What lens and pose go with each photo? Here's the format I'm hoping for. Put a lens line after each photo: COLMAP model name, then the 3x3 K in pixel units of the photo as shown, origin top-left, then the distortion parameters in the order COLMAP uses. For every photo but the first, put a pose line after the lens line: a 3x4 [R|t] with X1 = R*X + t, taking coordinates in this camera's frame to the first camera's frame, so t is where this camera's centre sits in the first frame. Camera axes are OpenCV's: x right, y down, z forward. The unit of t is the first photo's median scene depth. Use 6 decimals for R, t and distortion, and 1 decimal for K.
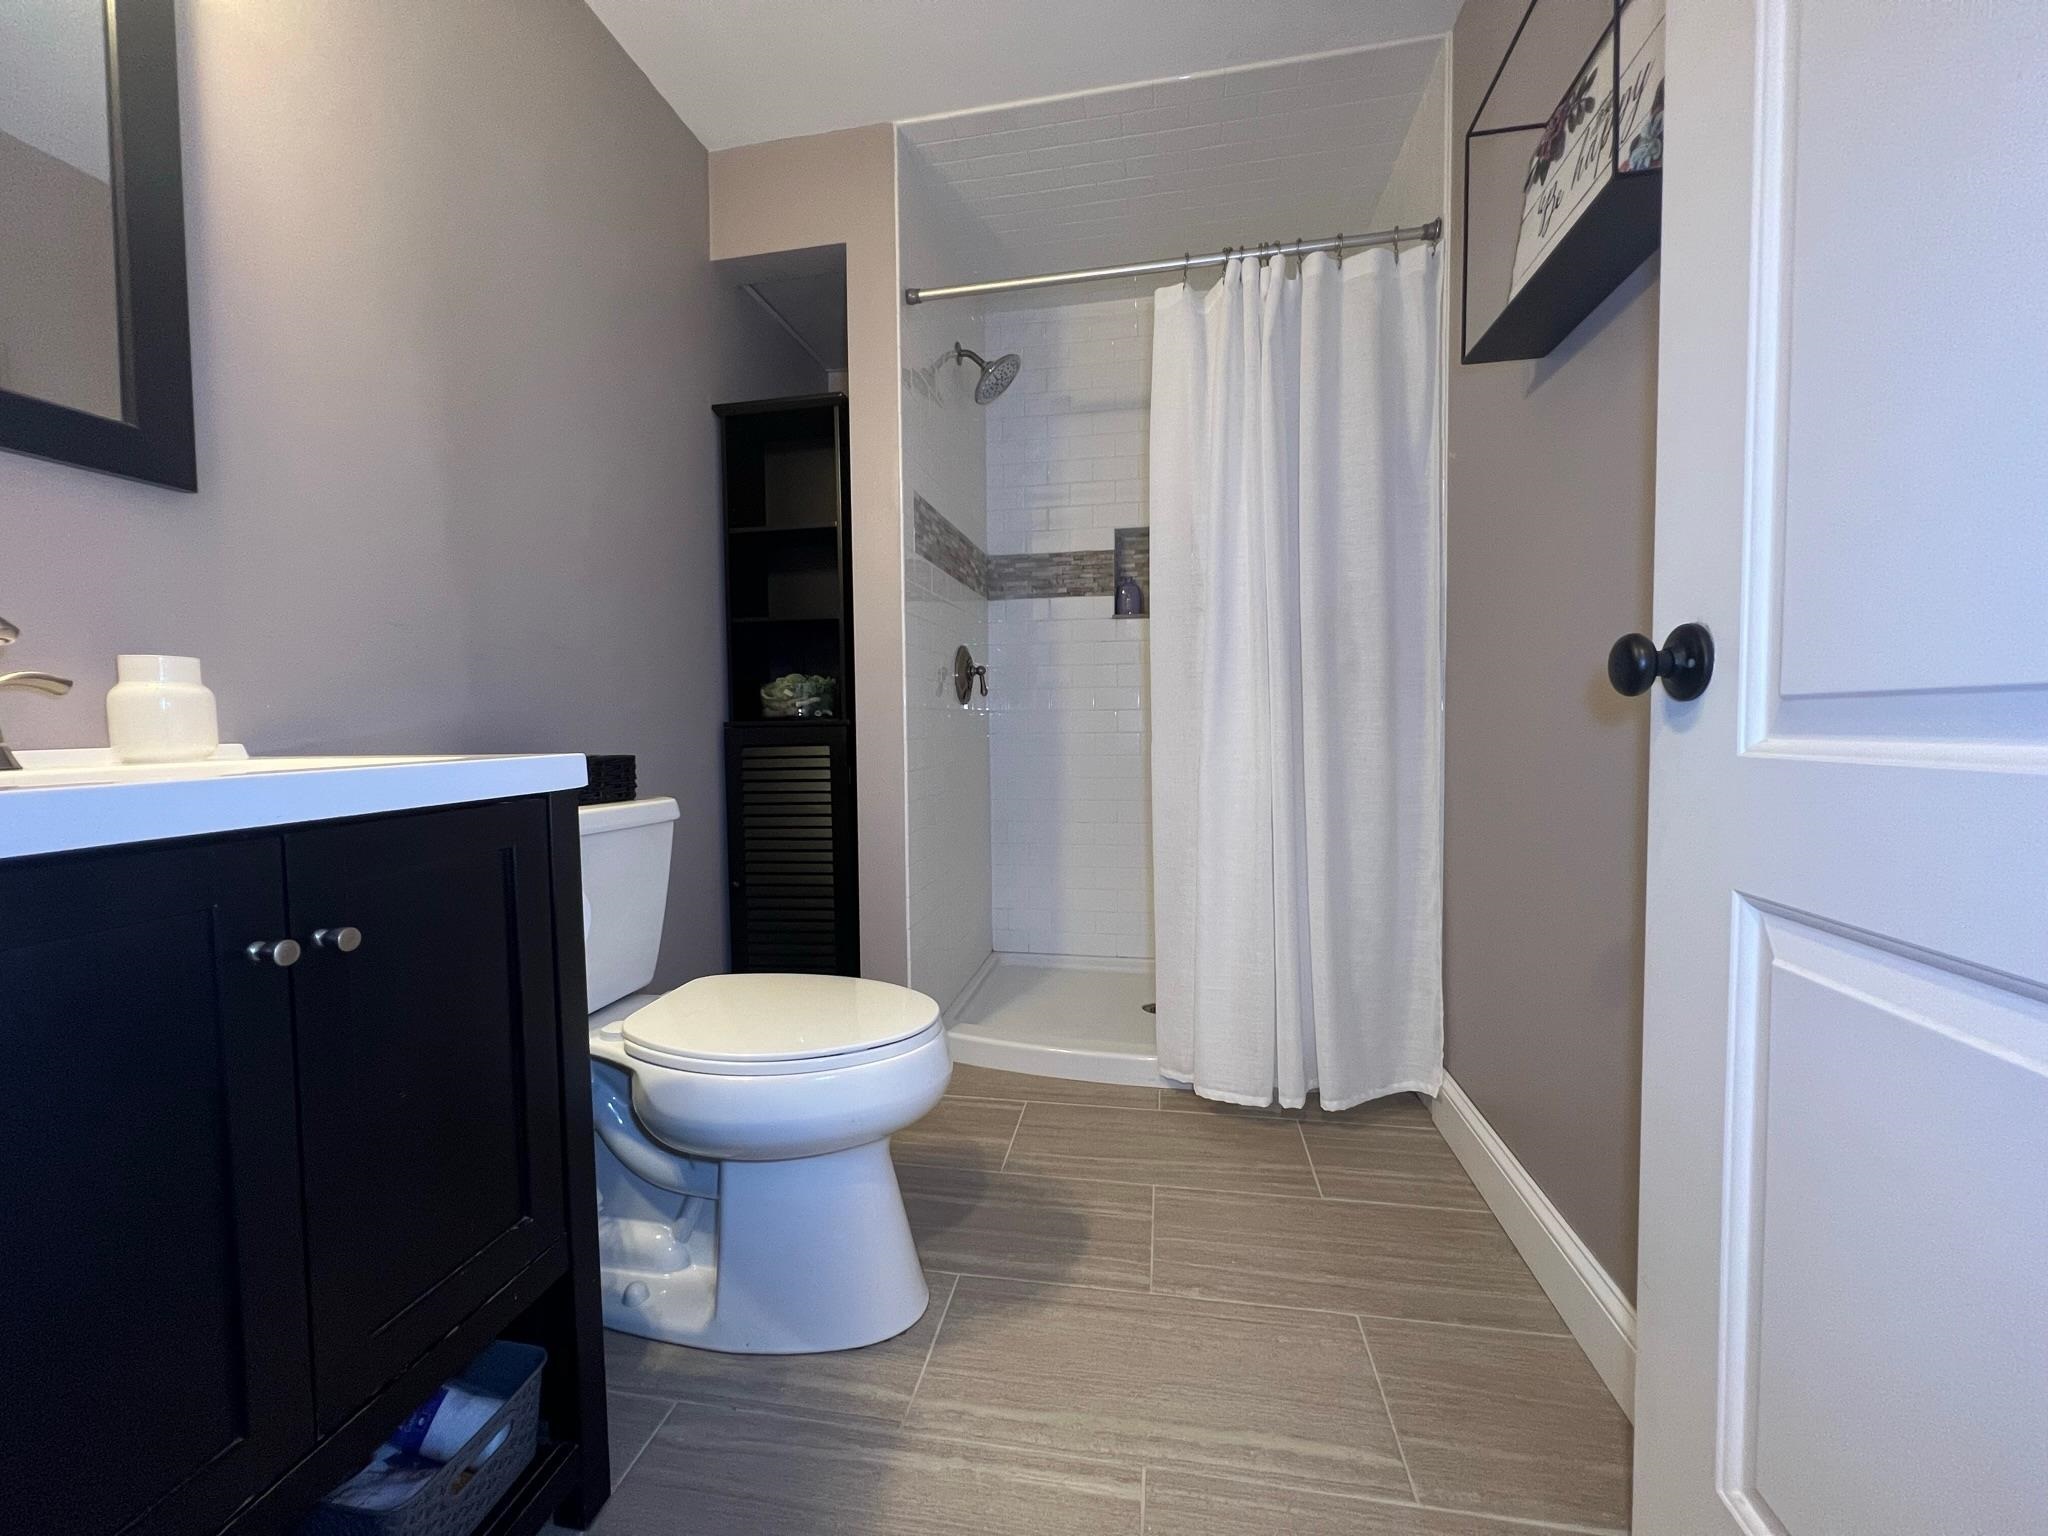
lens RADIAL K [[822.3, 0, 1022.5], [0, 822.3, 772.6], [0, 0, 1]] dist [-0.001952, 0.000242]
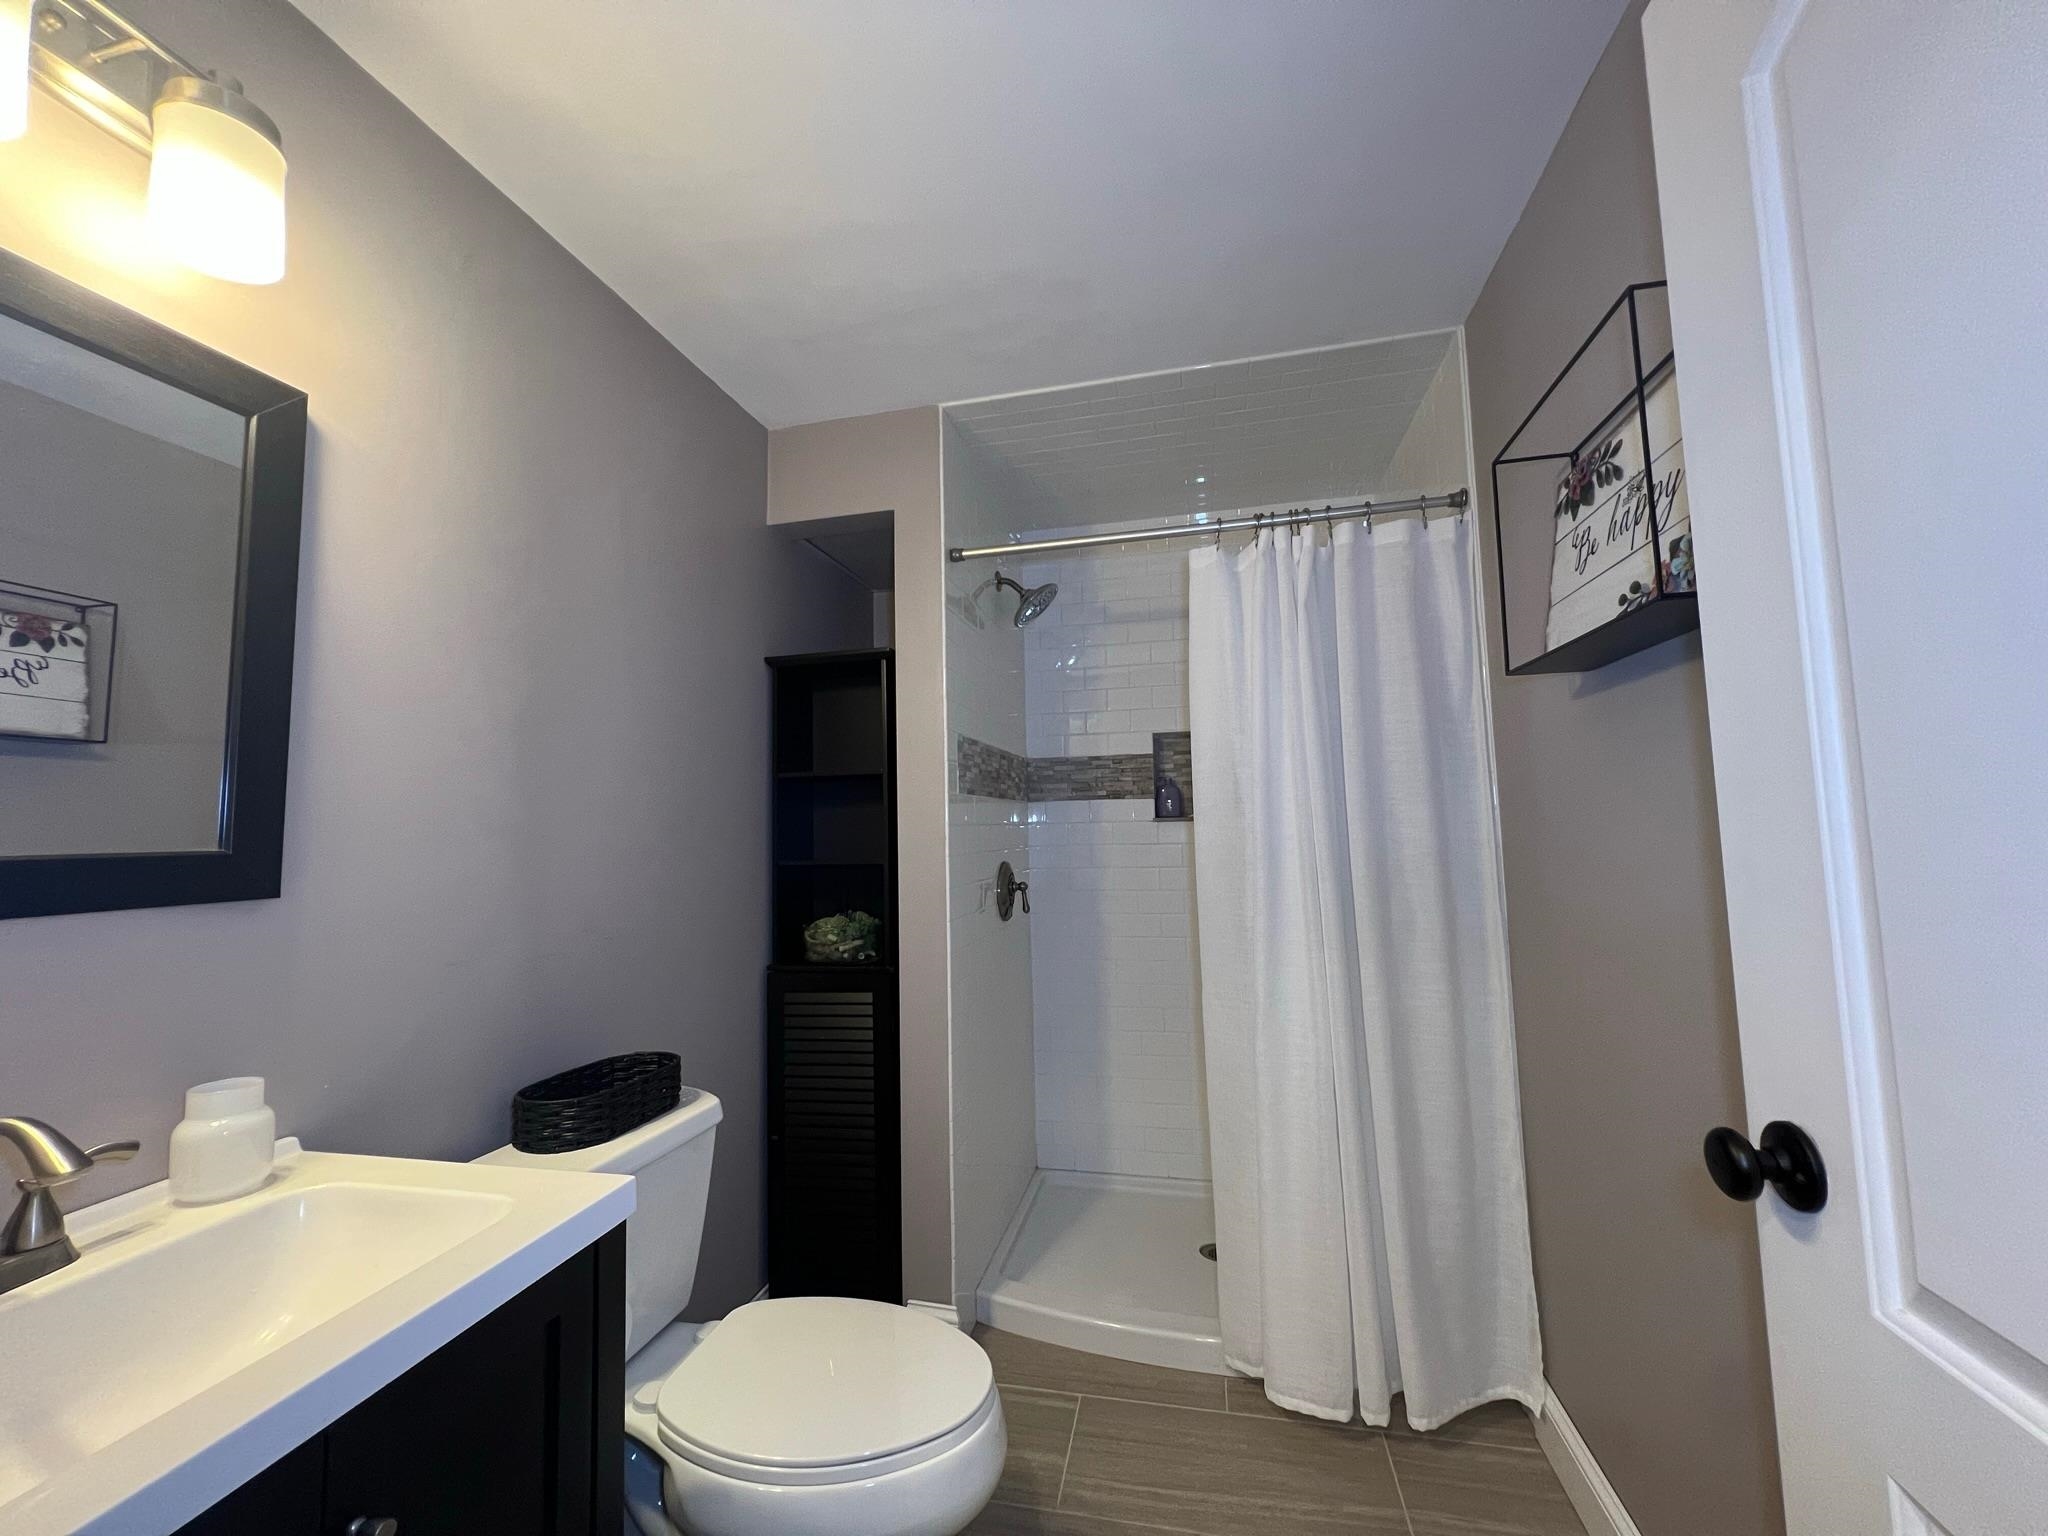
lens RADIAL K [[822.3, 0, 1021.0], [0, 822.3, 761.9], [0, 0, 1]] dist [-0.001952, 0.000242]
pose [[0.999046, -0.016325, -0.040496, -0.013808], [0.011034, 0.991764, -0.127601, -0.196721], [0.042246, 0.127032, 0.990999, -0.005166]]
